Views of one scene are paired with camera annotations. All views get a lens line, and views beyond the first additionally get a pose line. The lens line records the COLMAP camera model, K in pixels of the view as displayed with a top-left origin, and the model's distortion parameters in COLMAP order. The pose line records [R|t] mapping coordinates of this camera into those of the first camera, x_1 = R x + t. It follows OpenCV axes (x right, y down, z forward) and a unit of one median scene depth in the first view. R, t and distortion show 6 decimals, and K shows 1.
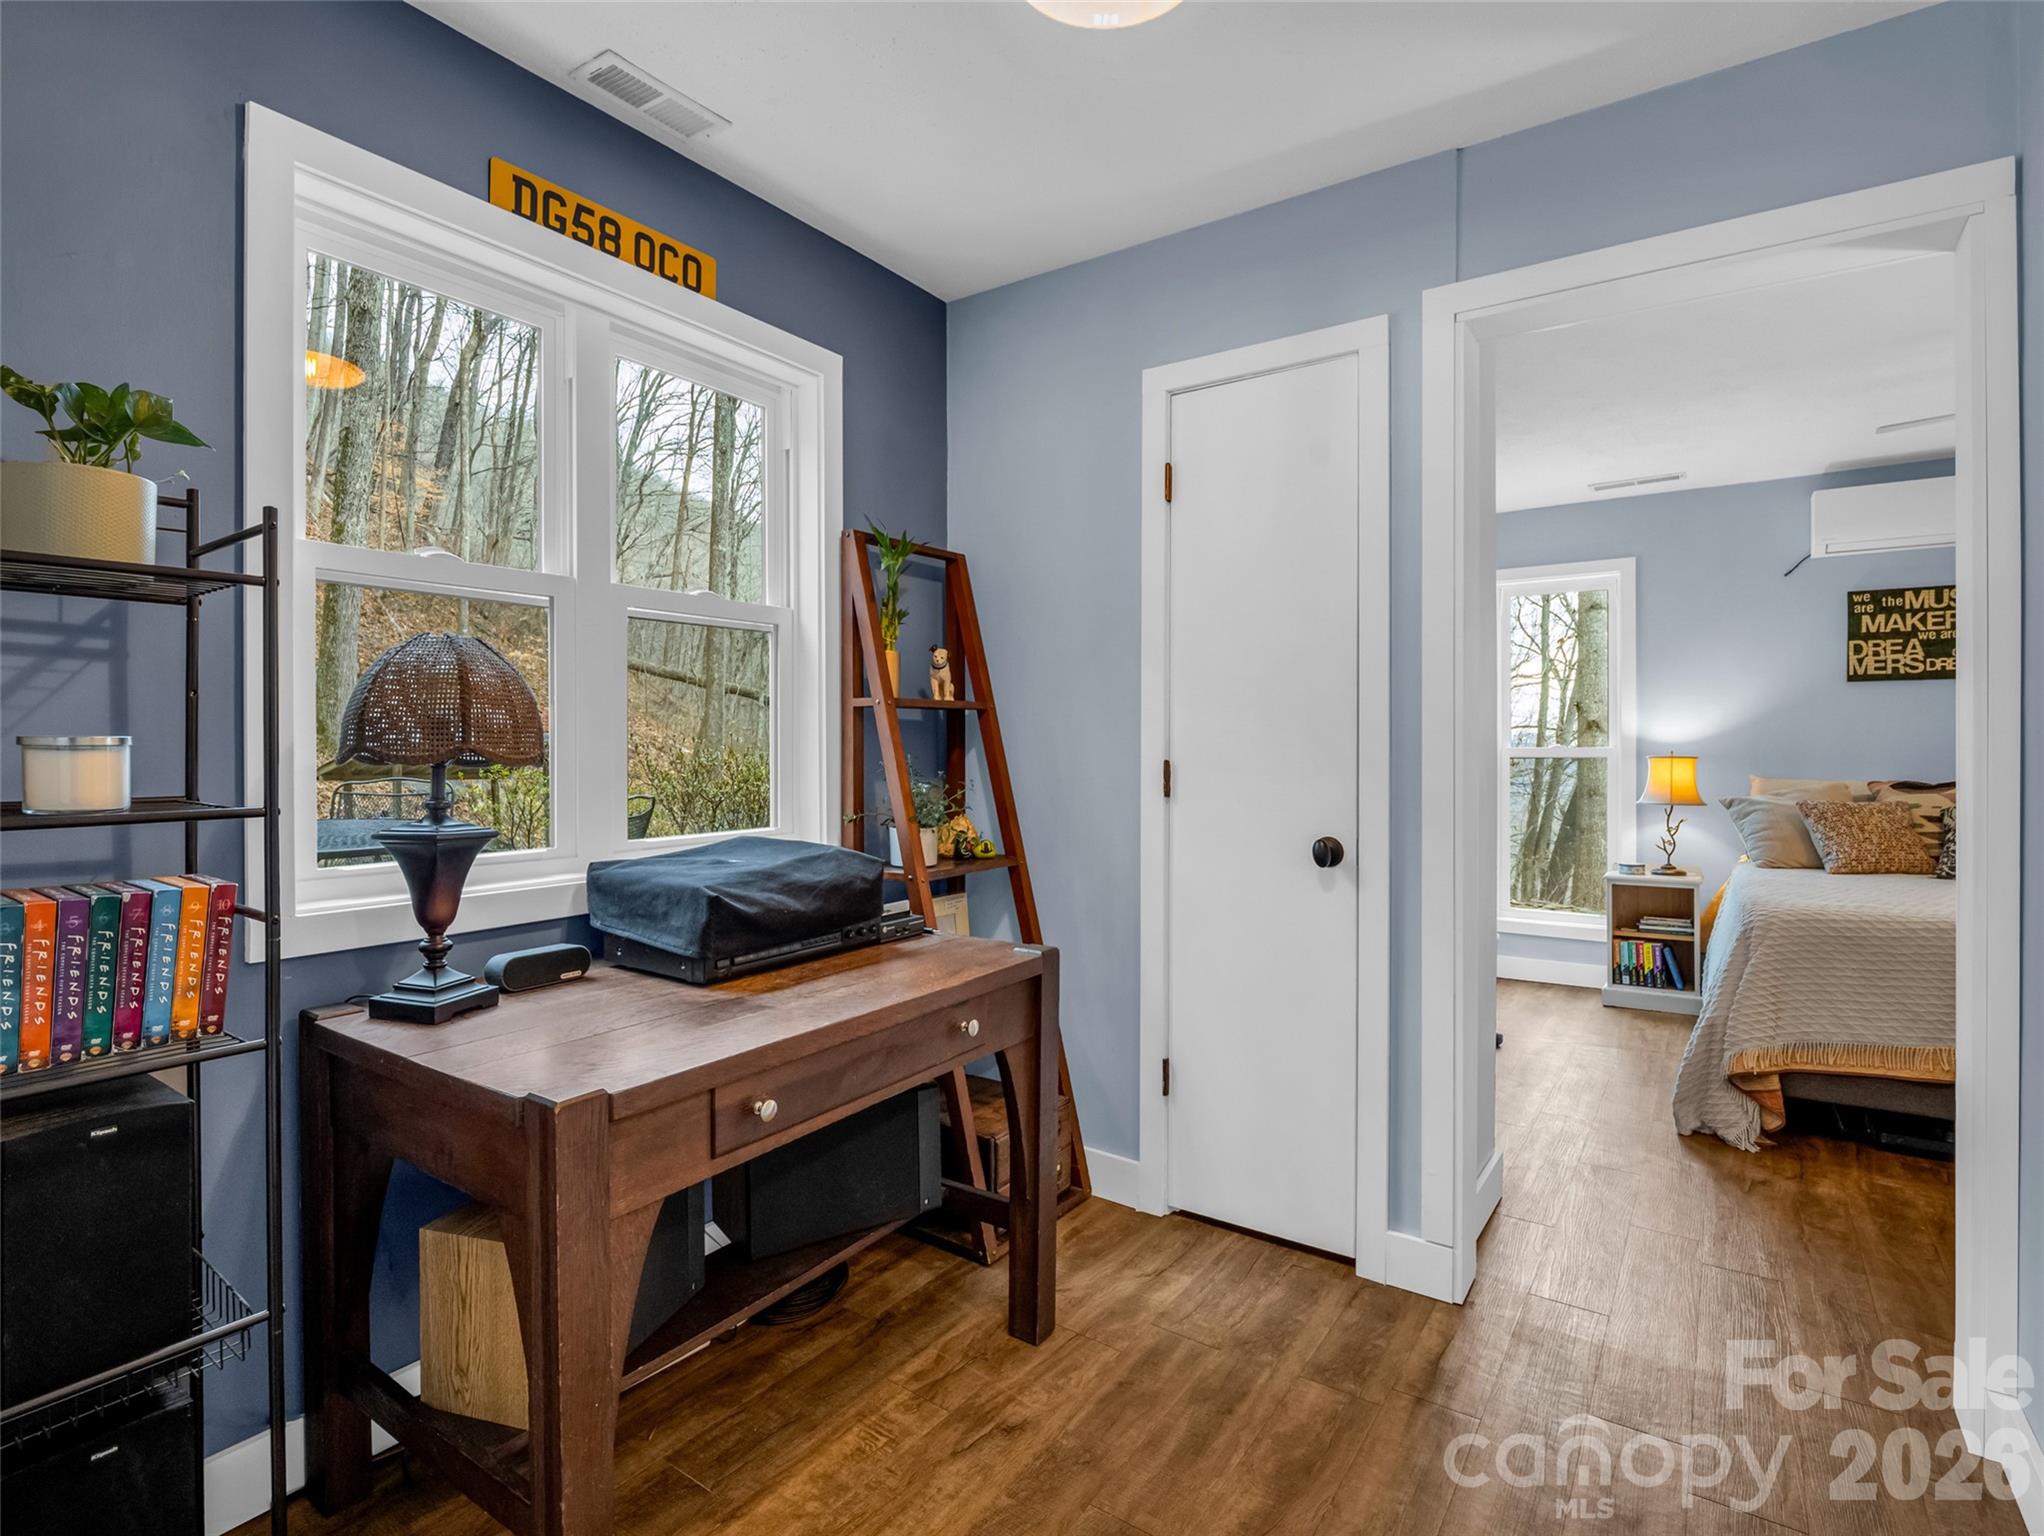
lens RADIAL K [[1015.9, 0, 1004.5], [0, 1015.9, 753.1], [0, 0, 1]] dist [-0.009120, -0.004656]
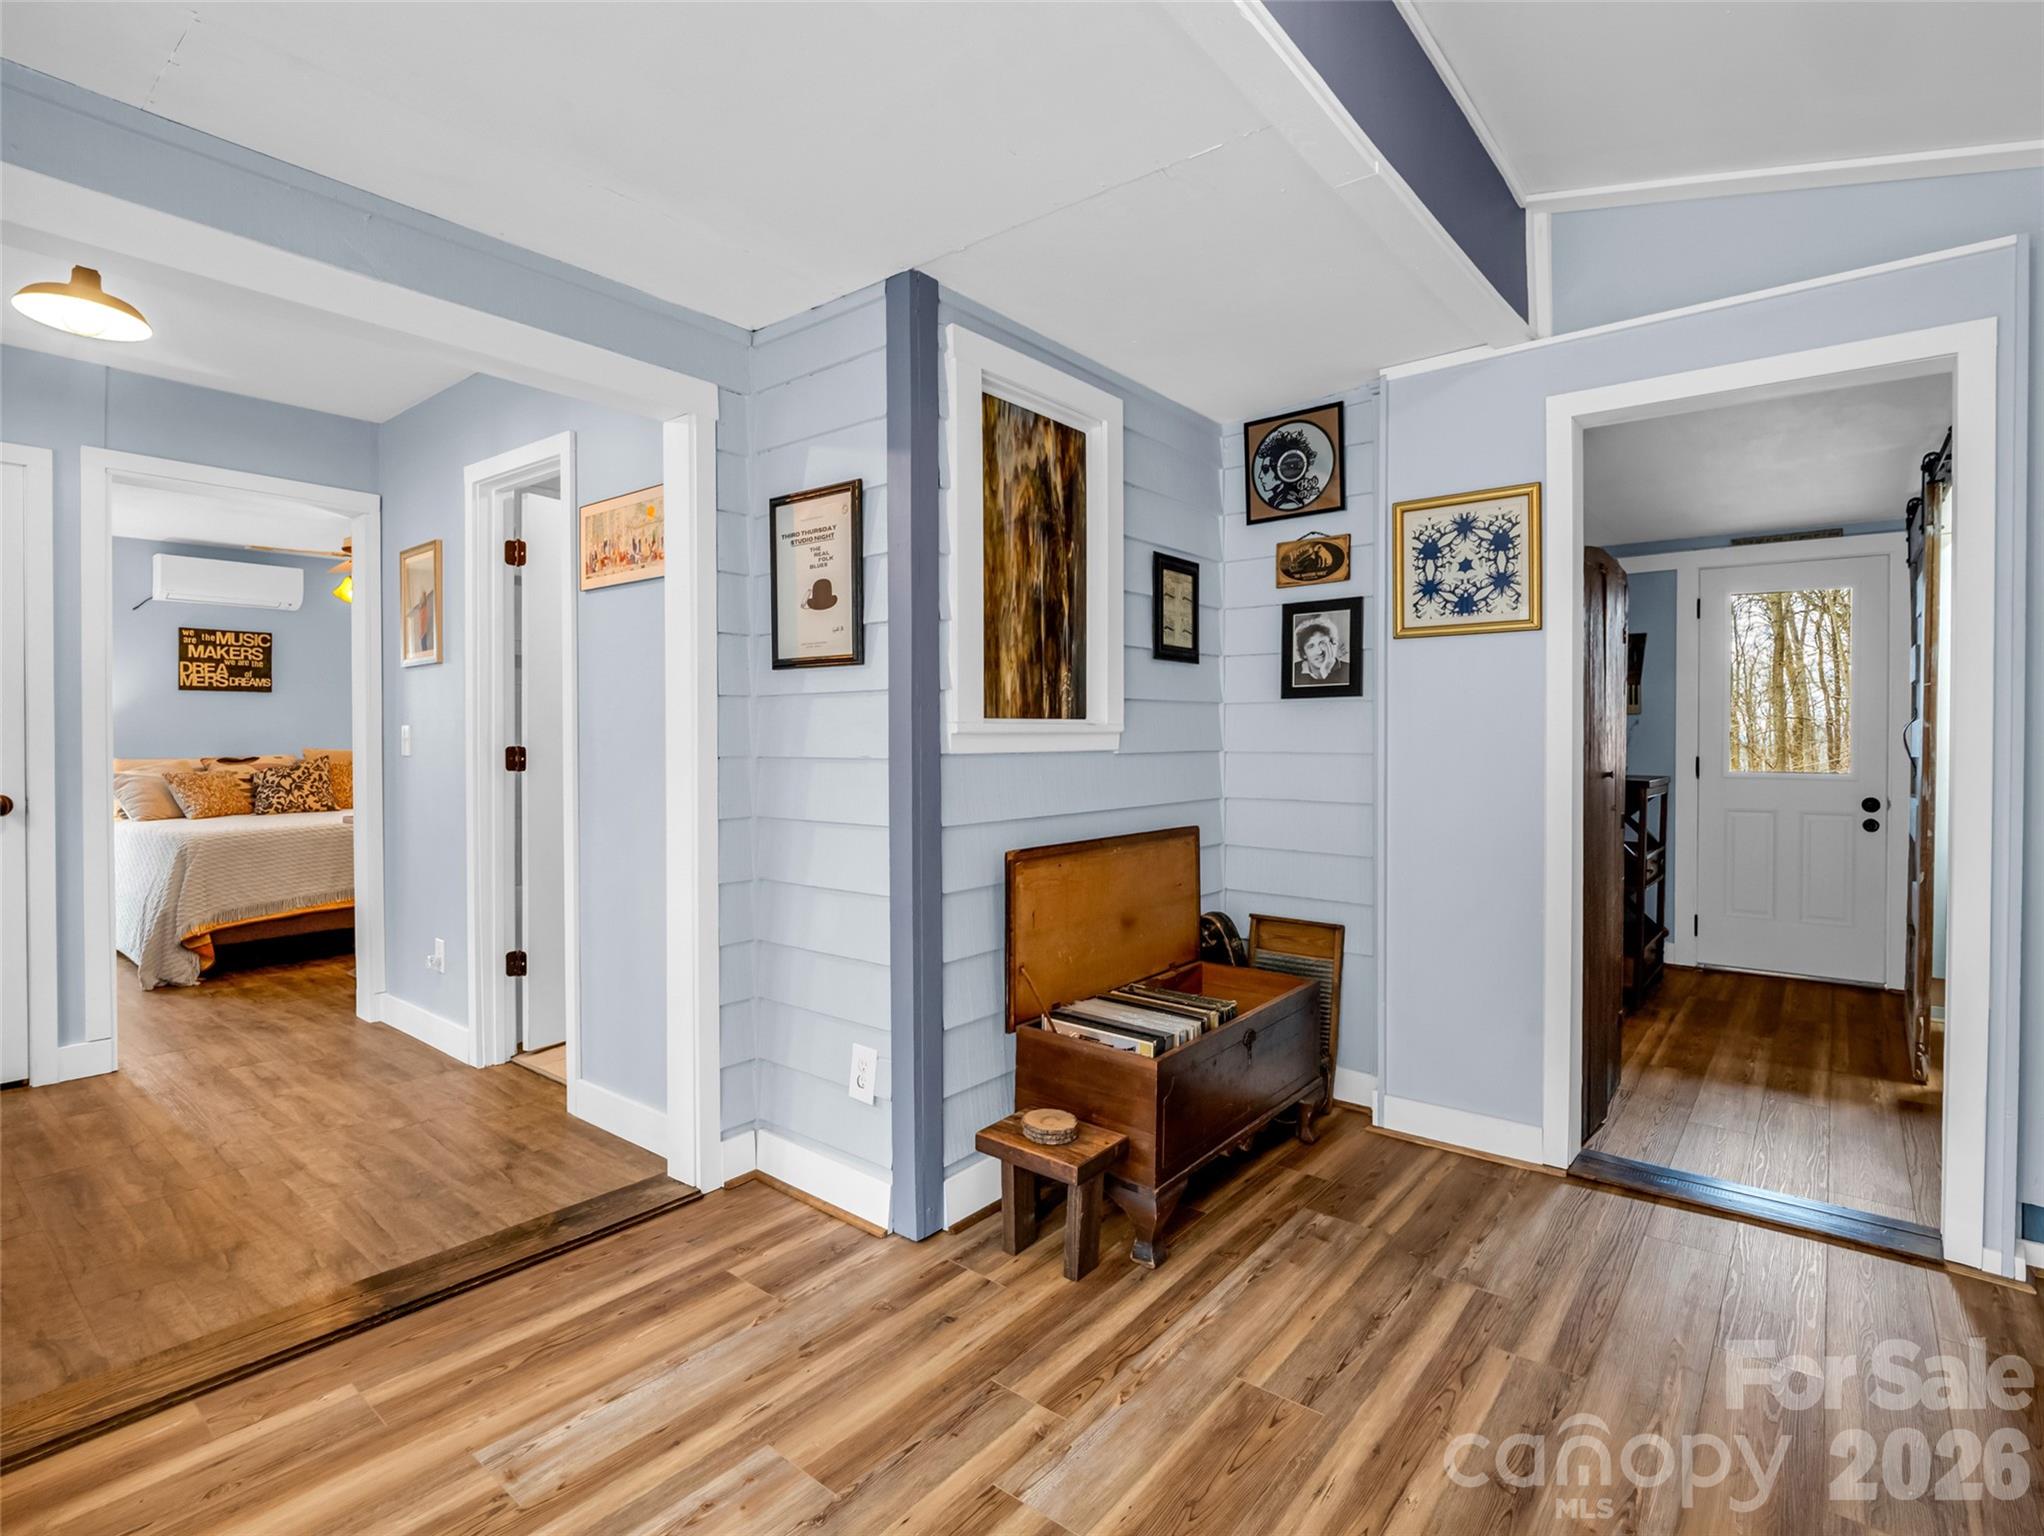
lens RADIAL K [[1015.9, 0, 1006.1], [0, 1015.9, 741.6], [0, 0, 1]] dist [-0.009120, -0.004656]
pose [[0.065119, -0.004741, 0.997866, -0.591266], [0.008654, 0.999954, 0.004186, 0.007810], [-0.997840, 0.008363, 0.065157, -0.304803]]
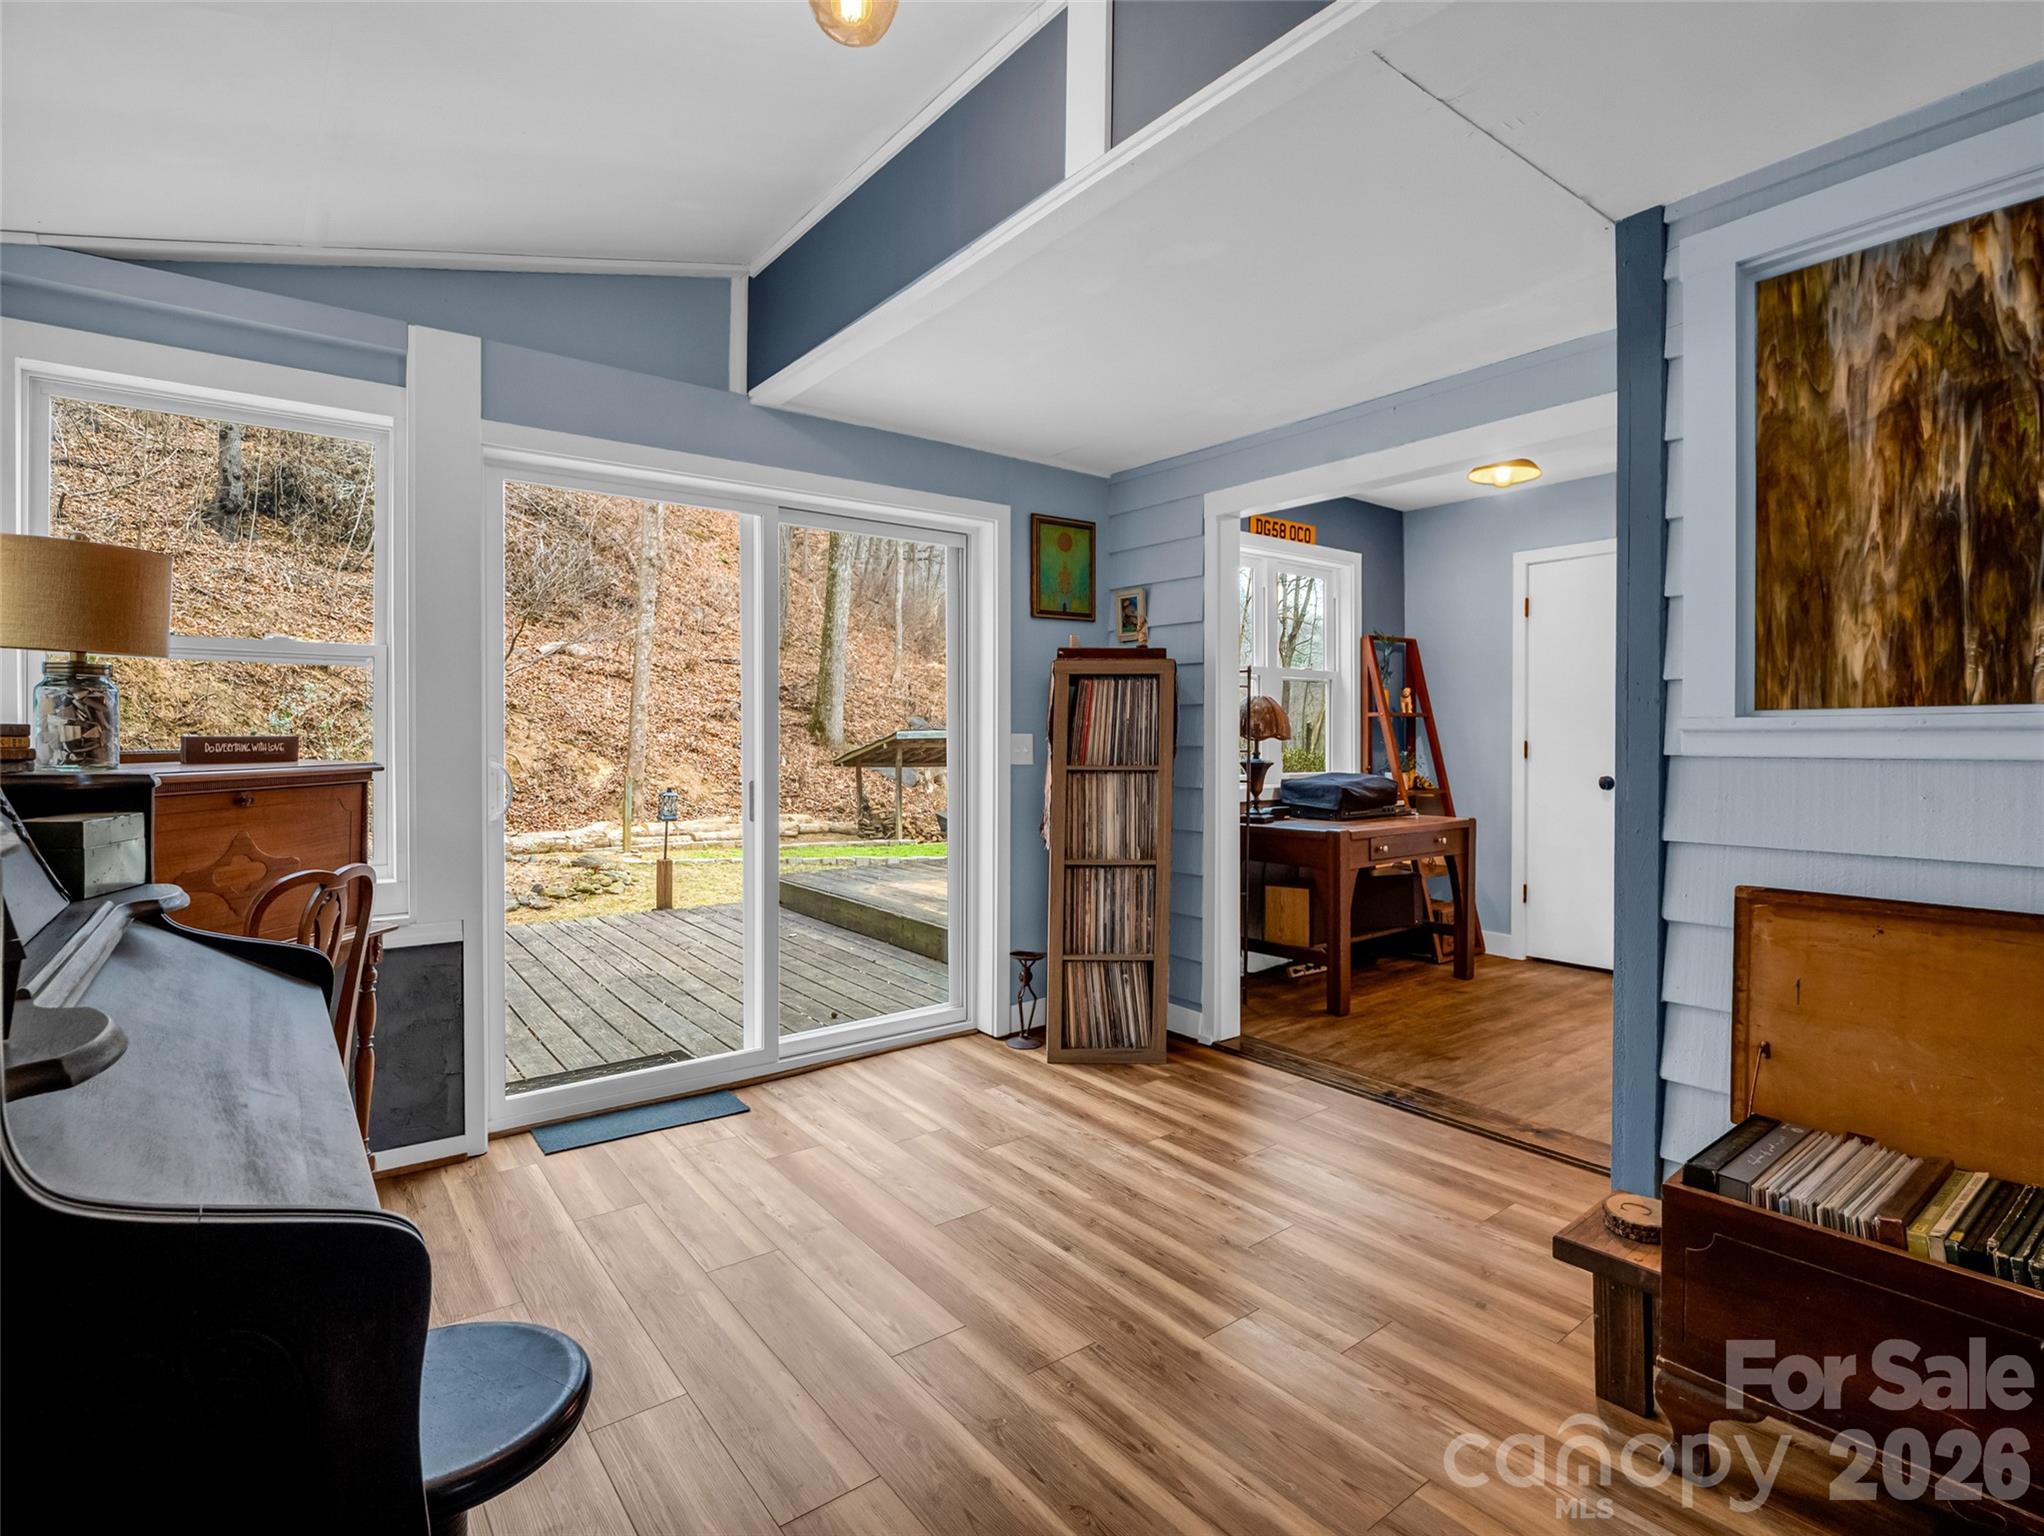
lens RADIAL K [[1015.9, 0, 1030.9], [0, 1015.9, 750.5], [0, 0, 1]] dist [-0.009120, -0.004656]
pose [[0.957741, 0.001460, -0.287628, -0.137718], [-0.000568, 0.999995, 0.003186, 0.013550], [0.287632, -0.002888, 0.957737, -0.828767]]
